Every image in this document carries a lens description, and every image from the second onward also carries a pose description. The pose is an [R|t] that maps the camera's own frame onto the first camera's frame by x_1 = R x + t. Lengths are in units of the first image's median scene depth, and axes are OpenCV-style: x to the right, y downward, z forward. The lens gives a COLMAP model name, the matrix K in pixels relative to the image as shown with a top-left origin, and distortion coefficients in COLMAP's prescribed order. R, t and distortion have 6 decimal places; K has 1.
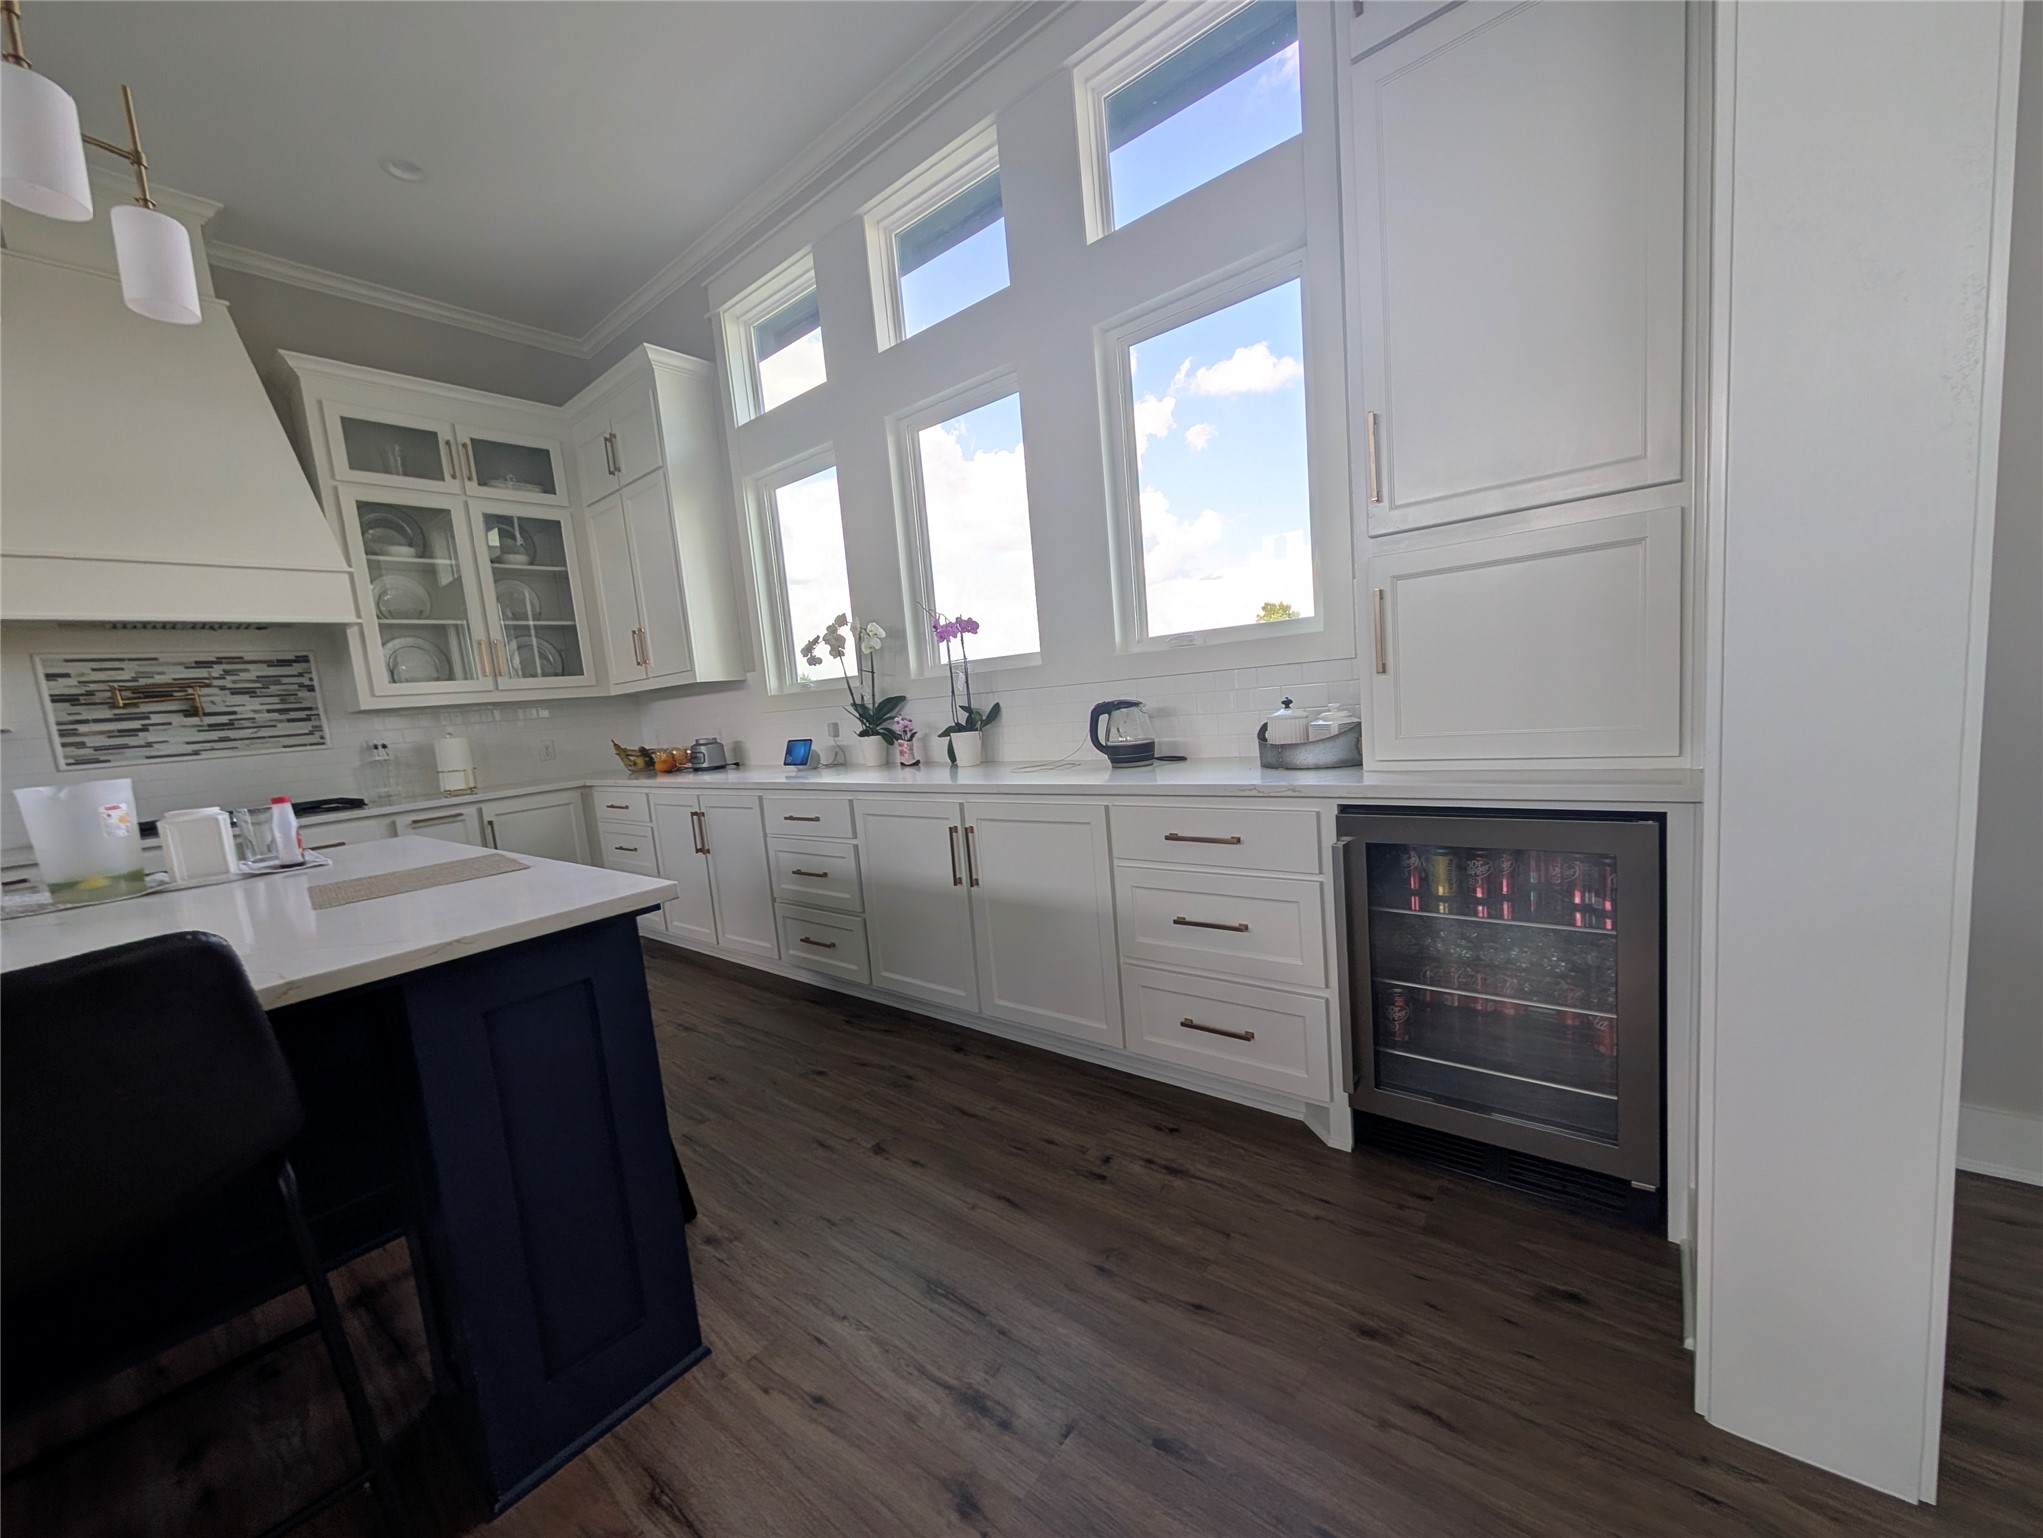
lens RADIAL K [[778.6, 0, 1030.3], [0, 778.6, 769.9], [0, 0, 1]] dist [-0.002046, 0.000155]
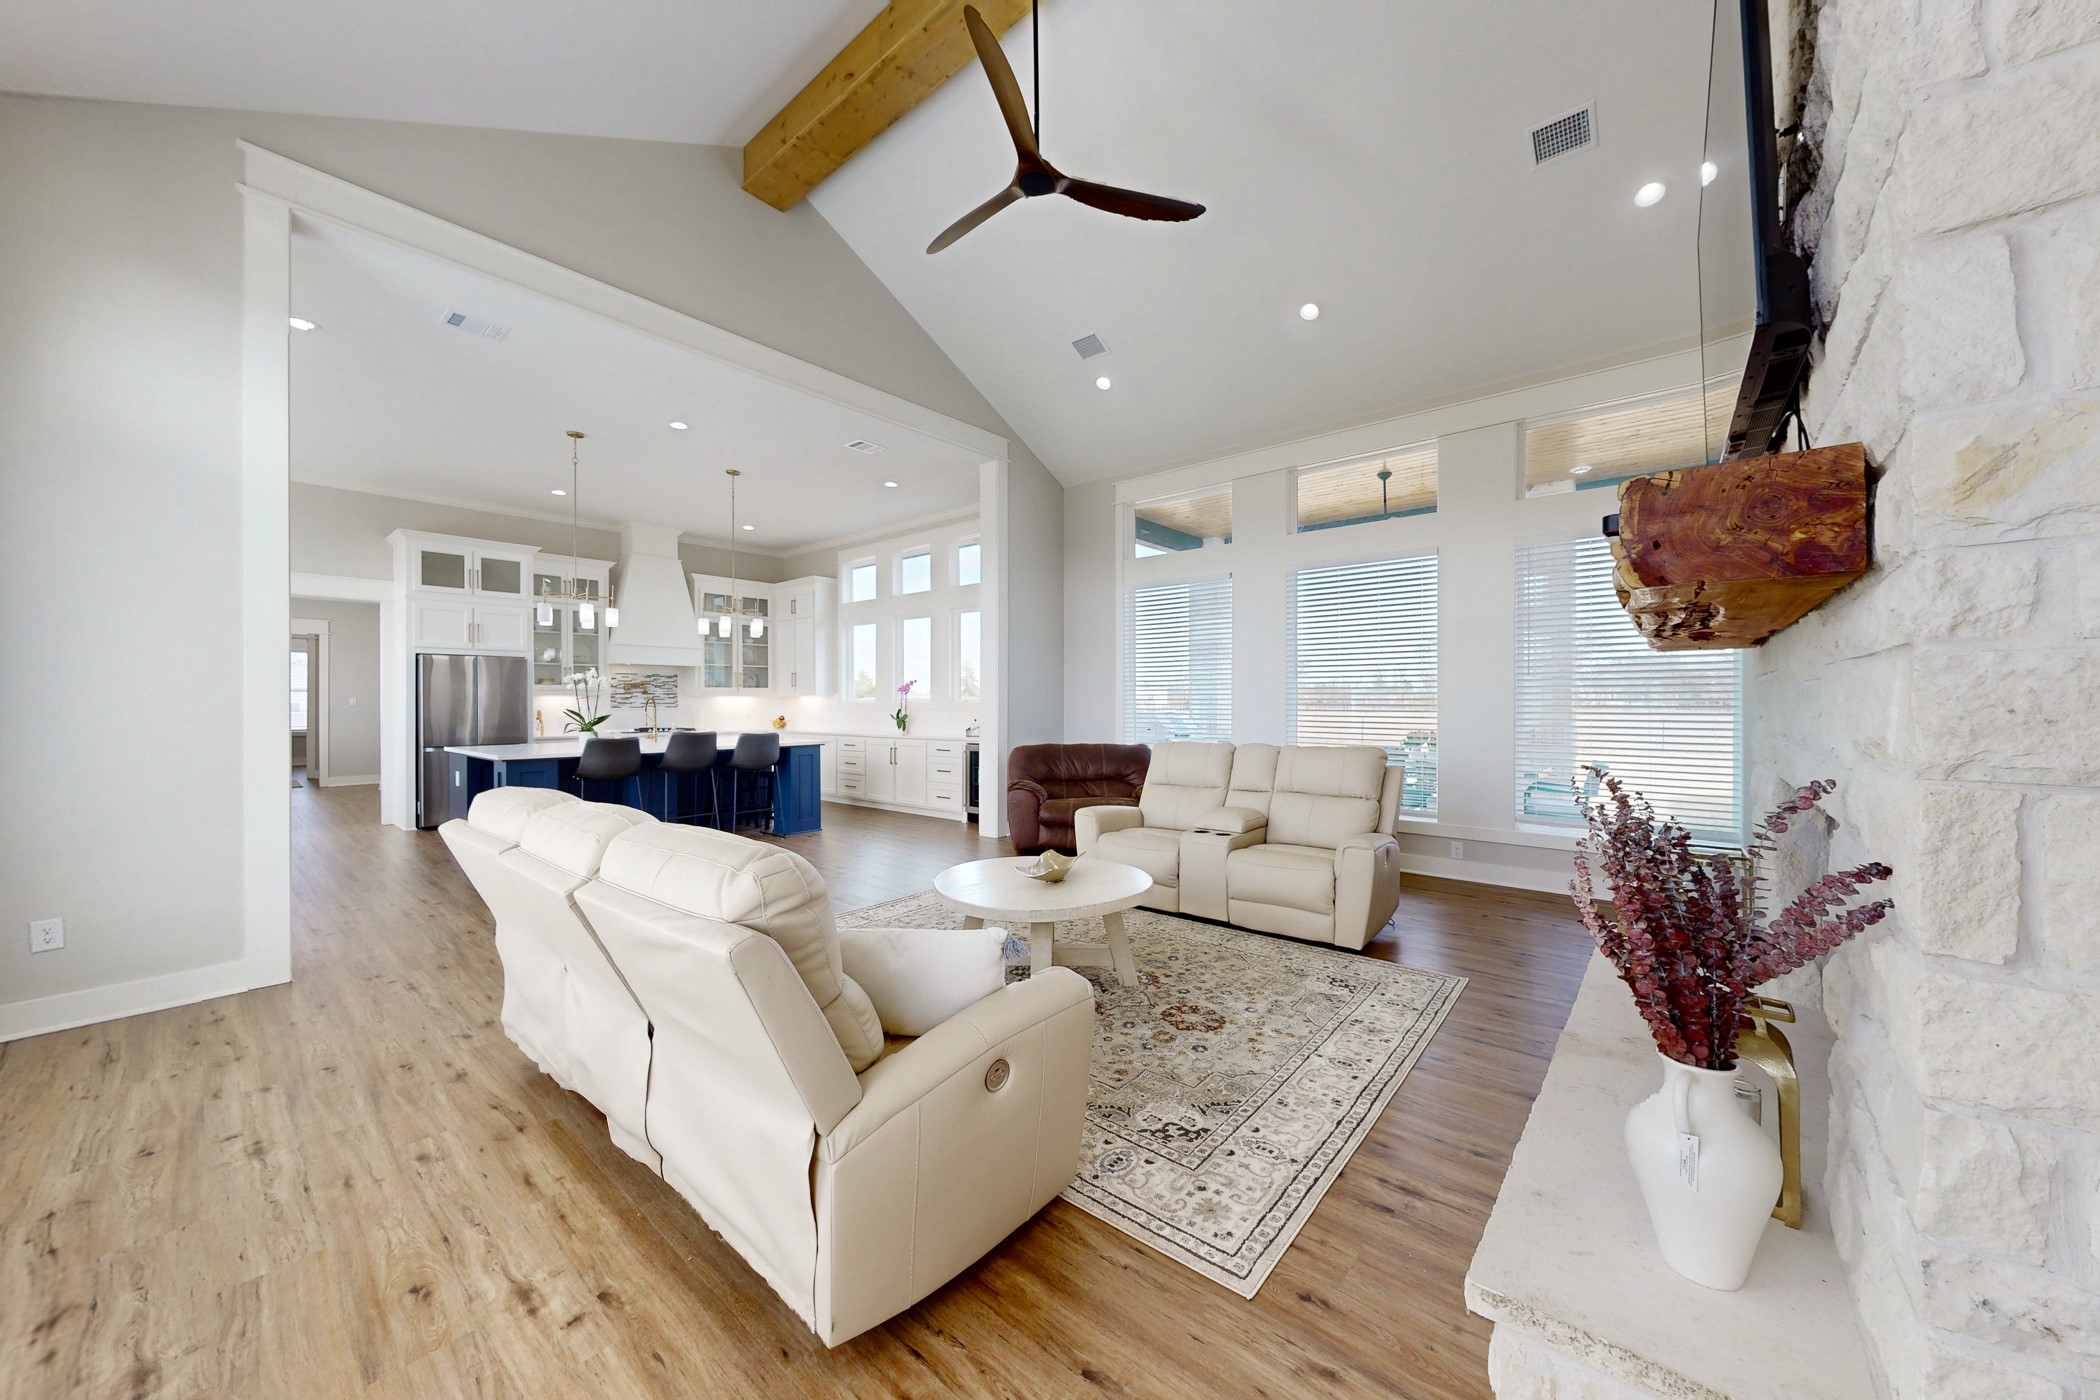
lens RADIAL K [[743.3, 0, 1045.4], [0, 743.3, 707.0], [0, 0, 1]] dist [0.002539, -0.000125]
pose [[0.995638, 0.089556, -0.026178, 0.472202], [-0.091661, 0.991238, -0.095108, 0.101863], [0.017431, 0.097093, 0.995123, -1.682351]]
